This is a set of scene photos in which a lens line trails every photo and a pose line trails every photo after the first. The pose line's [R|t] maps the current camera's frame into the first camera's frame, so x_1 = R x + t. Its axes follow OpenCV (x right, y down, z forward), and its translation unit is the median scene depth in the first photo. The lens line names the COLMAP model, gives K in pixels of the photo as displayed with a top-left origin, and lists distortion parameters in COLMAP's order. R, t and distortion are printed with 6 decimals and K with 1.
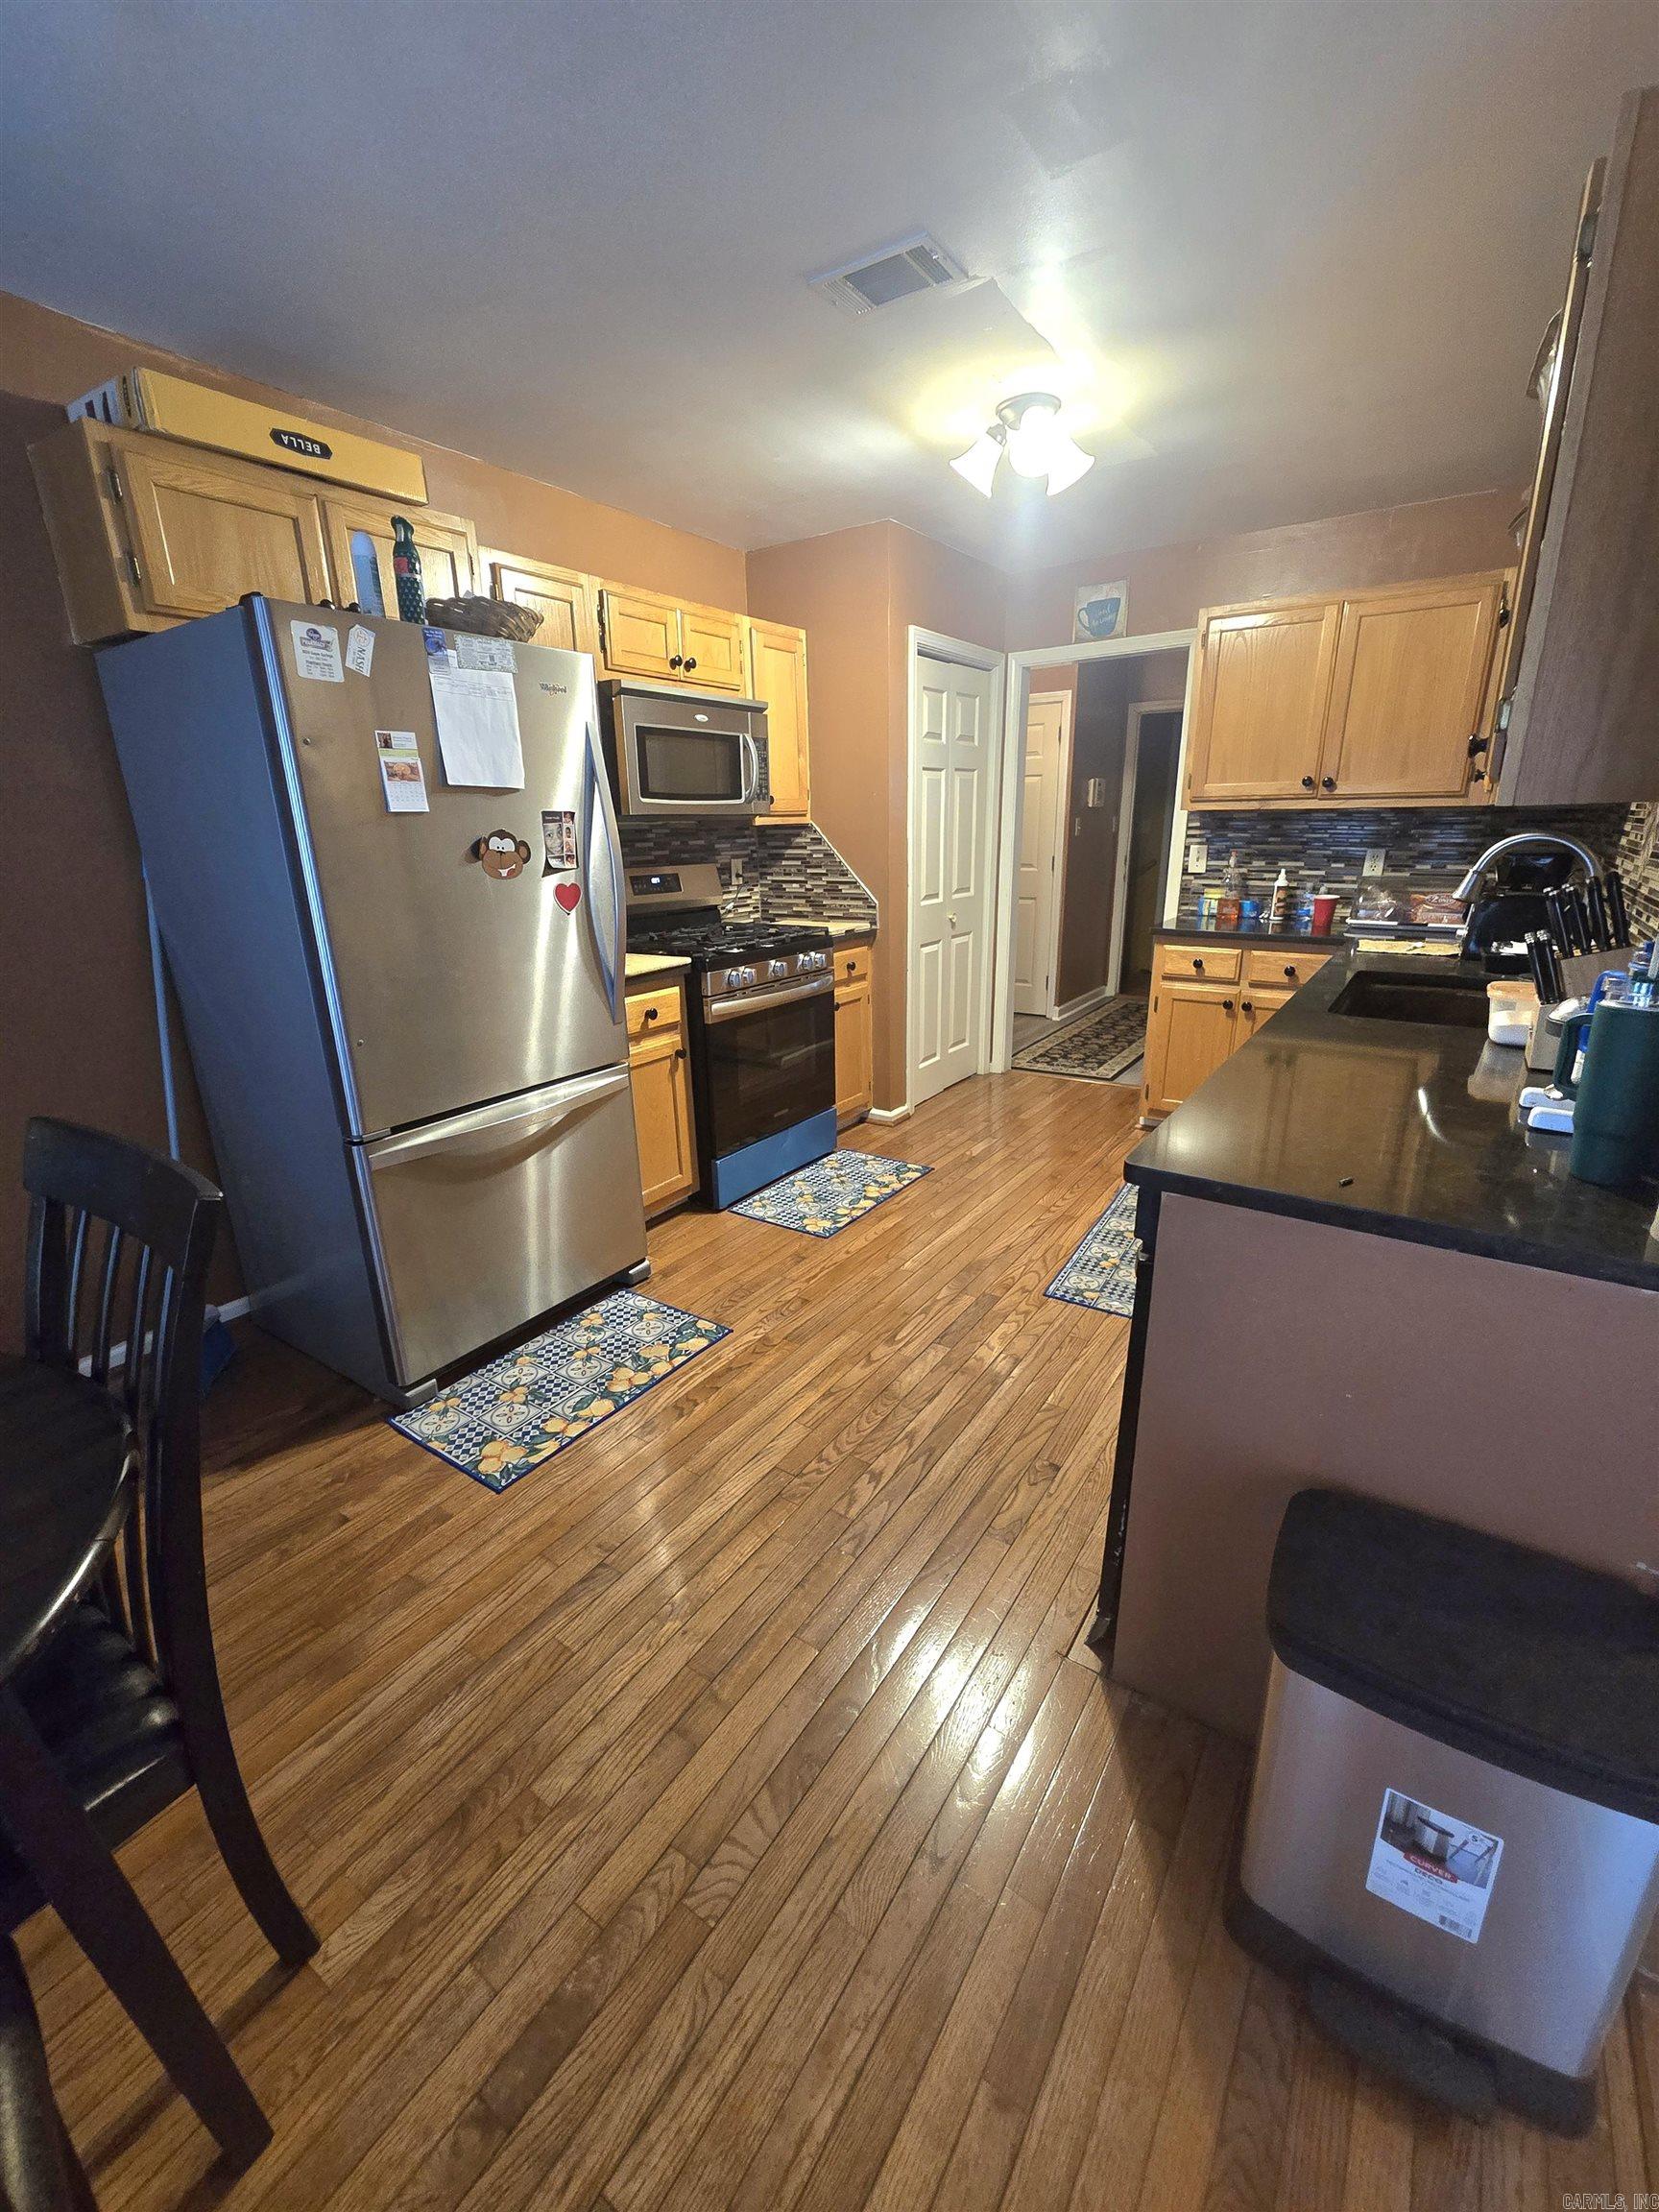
lens RADIAL K [[905.3, 0, 829.5], [0, 905.3, 1106.0], [0, 0, 1]] dist [0.000287, -0.000784]
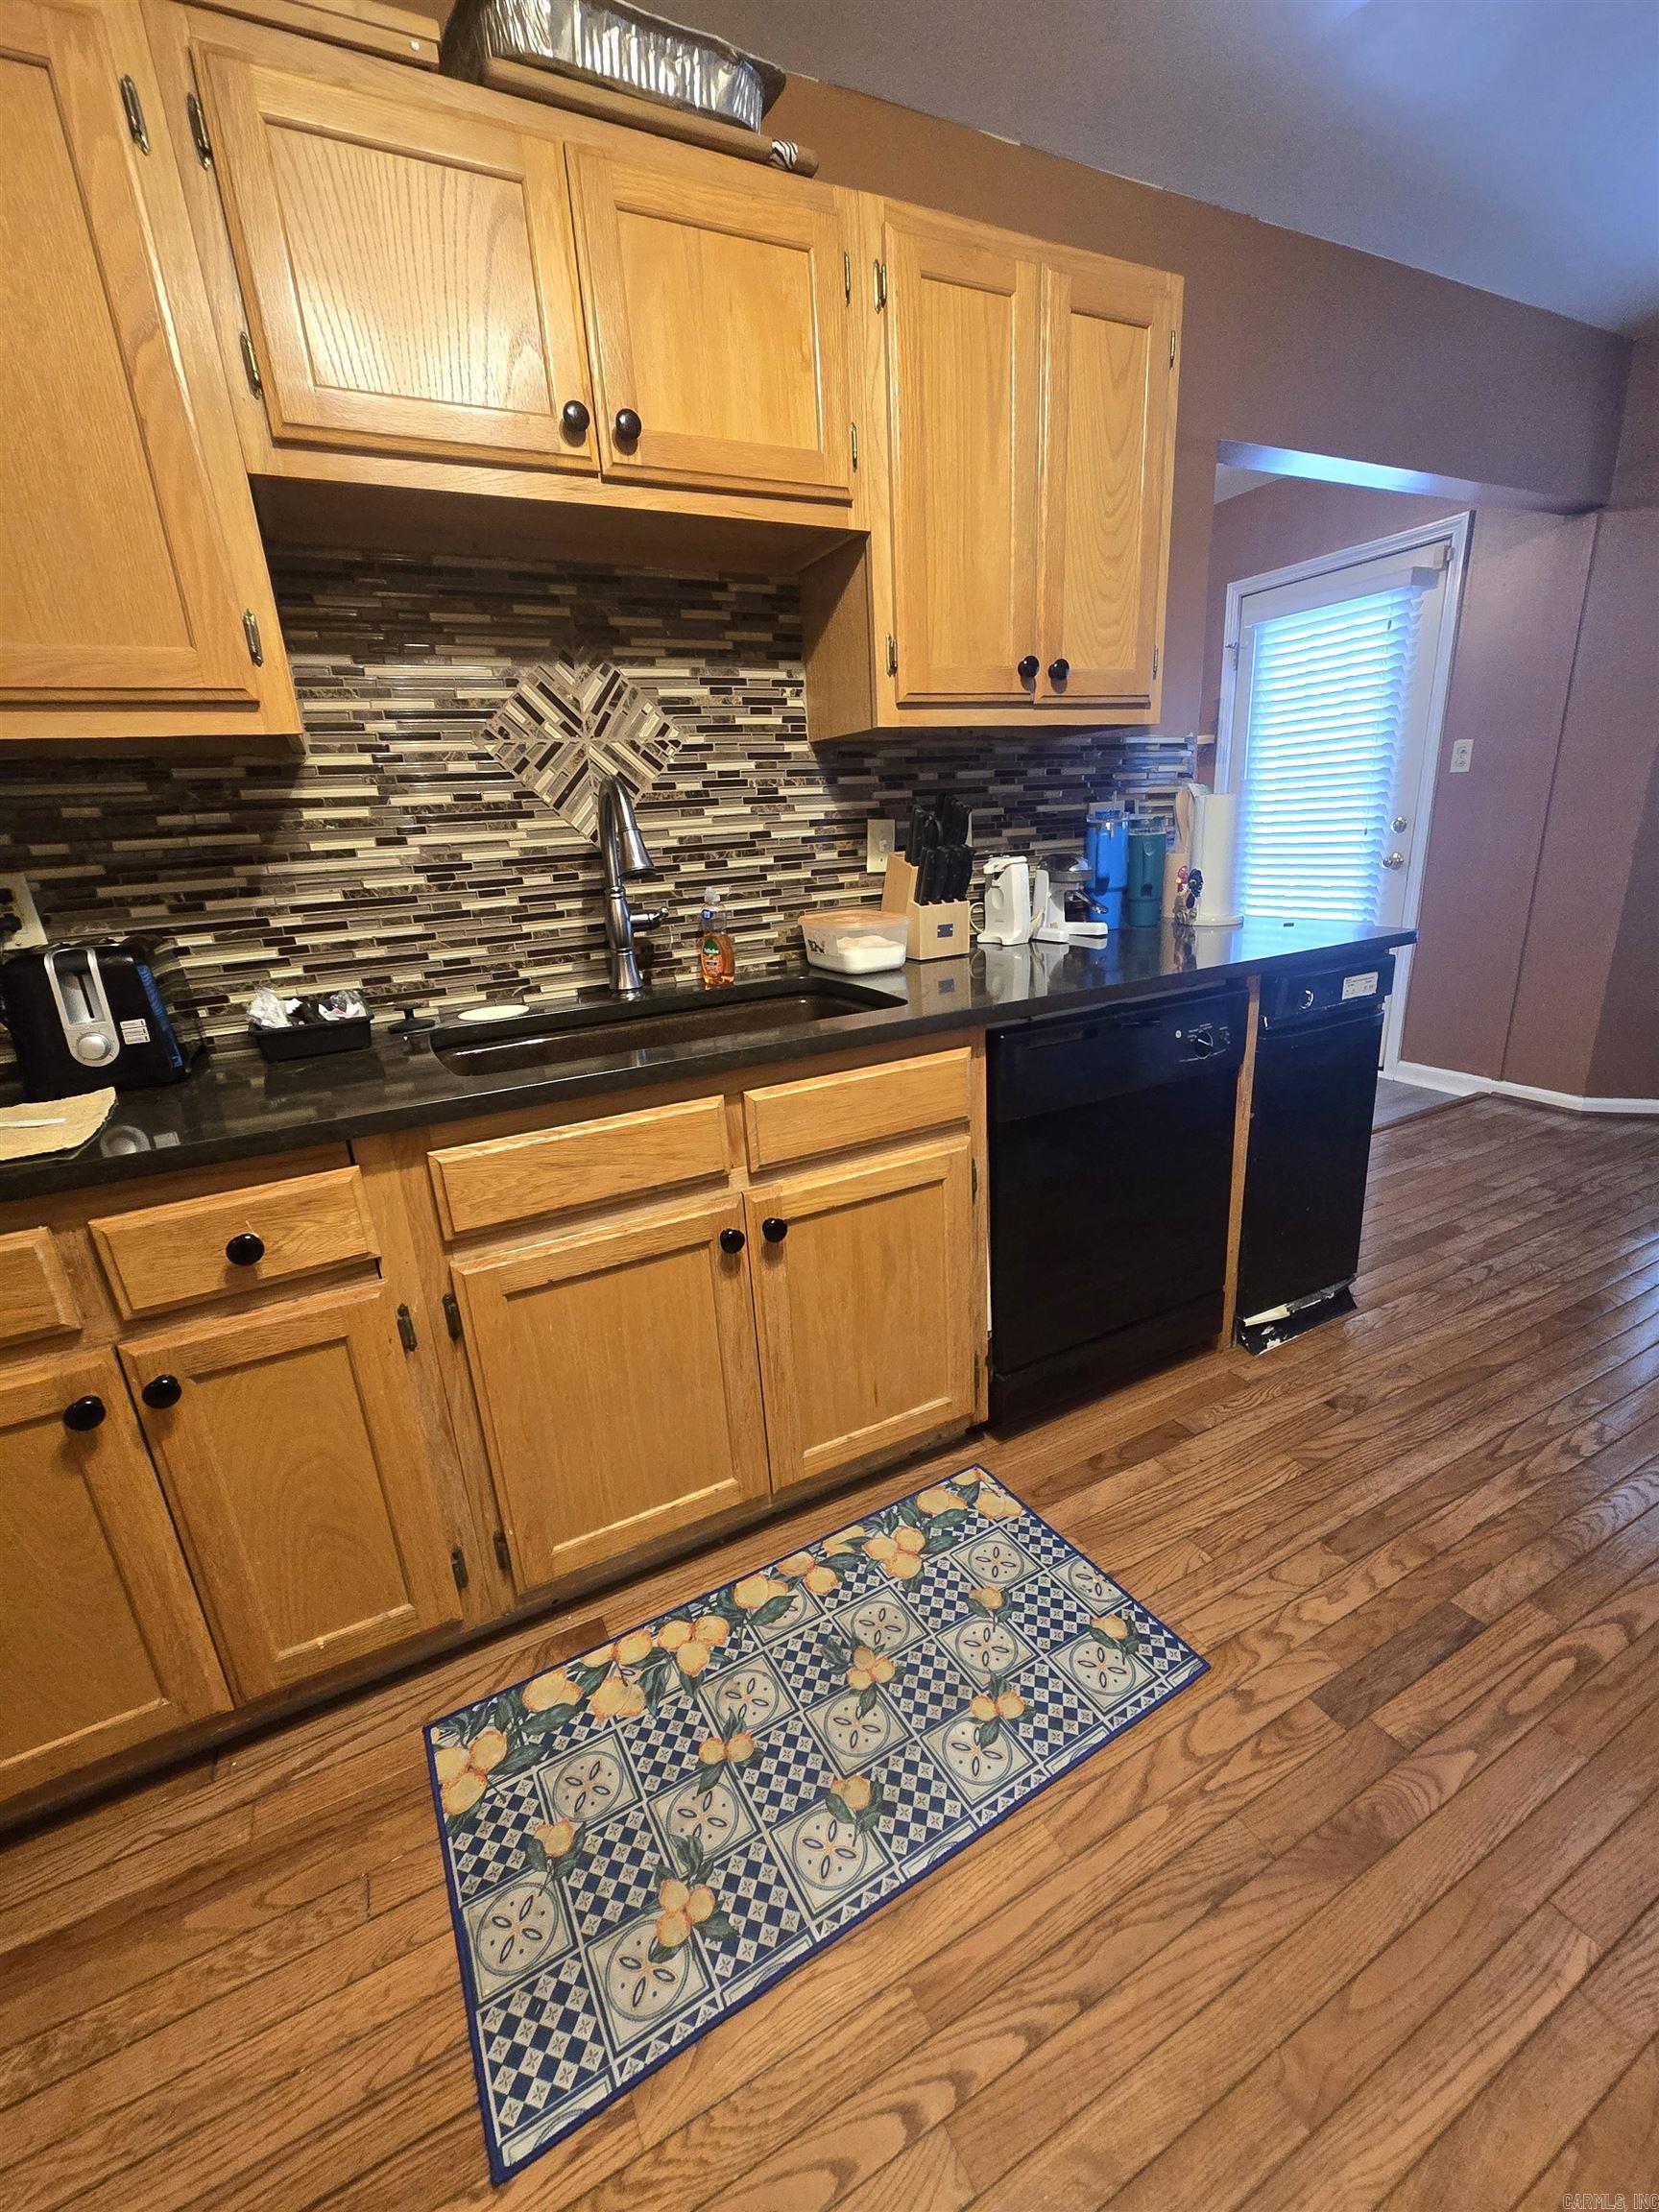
lens RADIAL K [[905.3, 0, 829.5], [0, 905.3, 1106.0], [0, 0, 1]] dist [0.000287, -0.000784]
pose [[-0.875176, -0.080926, 0.476988, 0.387079], [0.212727, 0.821124, 0.529624, -0.635543], [-0.434527, 0.564983, -0.701413, 2.350335]]
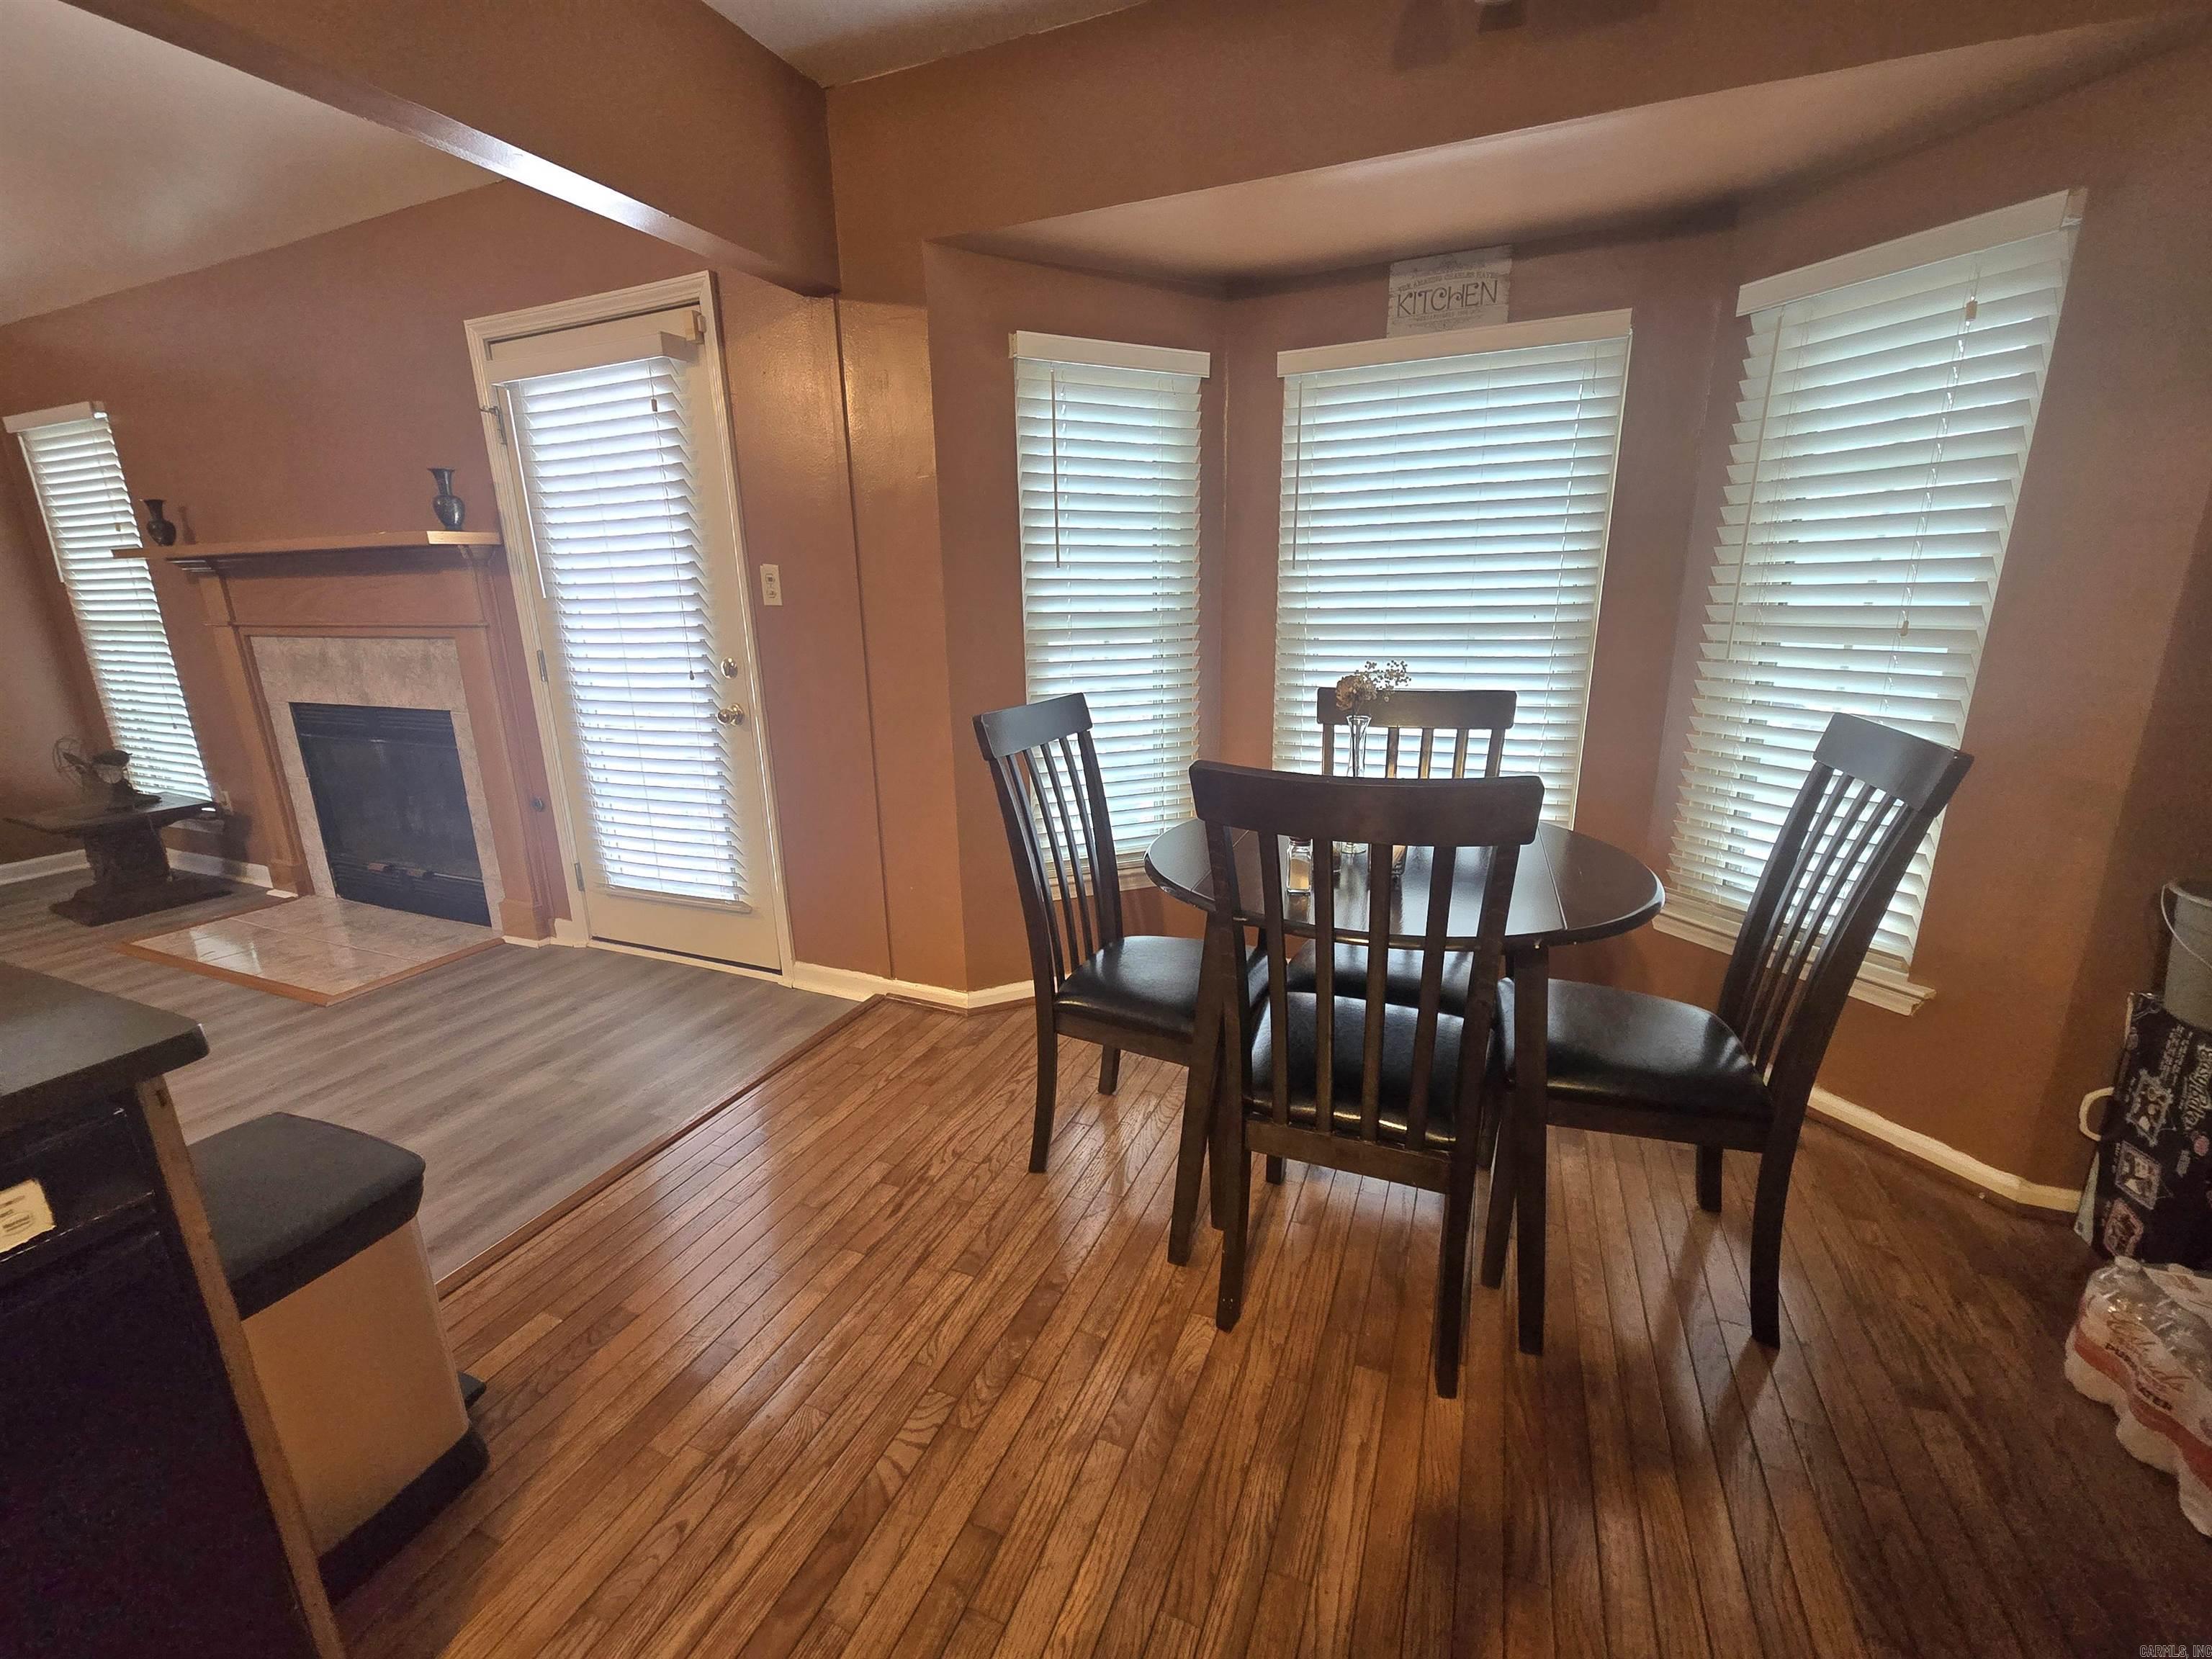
lens RADIAL K [[905.3, 0, 1114.3], [0, 905.3, 836.9], [0, 0, 1]] dist [0.000287, -0.000784]
pose [[-0.979377, 0.082393, -0.184476, -0.171808], [-0.030176, 0.843174, 0.536794, -0.353828], [0.199773, 0.531291, -0.823299, 1.365096]]
